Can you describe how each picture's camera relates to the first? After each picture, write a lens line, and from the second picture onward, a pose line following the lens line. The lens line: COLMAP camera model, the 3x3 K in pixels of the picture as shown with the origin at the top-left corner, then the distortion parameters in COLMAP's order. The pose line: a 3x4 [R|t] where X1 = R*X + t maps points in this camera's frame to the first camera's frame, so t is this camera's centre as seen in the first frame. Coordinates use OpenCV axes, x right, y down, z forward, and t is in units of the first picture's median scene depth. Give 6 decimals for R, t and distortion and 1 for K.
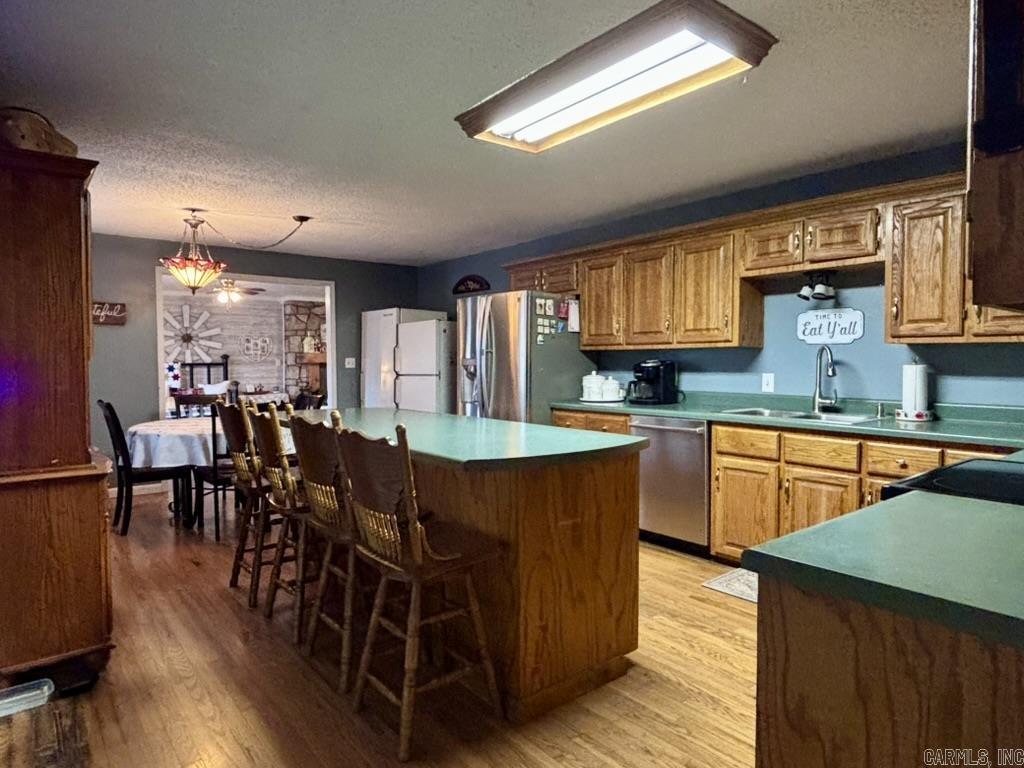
lens RADIAL K [[611.0, 0, 511.2], [0, 611.0, 381.2], [0, 0, 1]] dist [-0.000549, -0.000078]
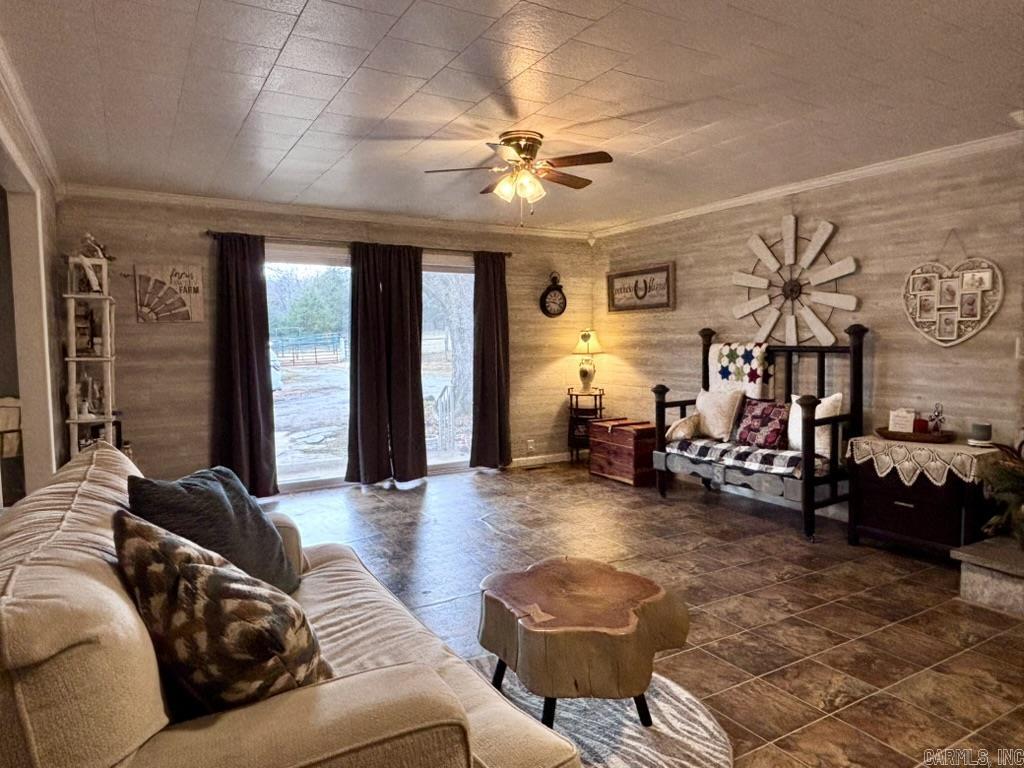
lens RADIAL K [[667.4, 0, 513.5], [0, 667.4, 383.6], [0, 0, 1]] dist [-0.008181, -0.000498]
pose [[-0.155708, 0.070216, -0.985304, -0.014404], [-0.029742, 0.996685, 0.075727, -0.032538], [0.987355, 0.041096, -0.153103, 0.860663]]
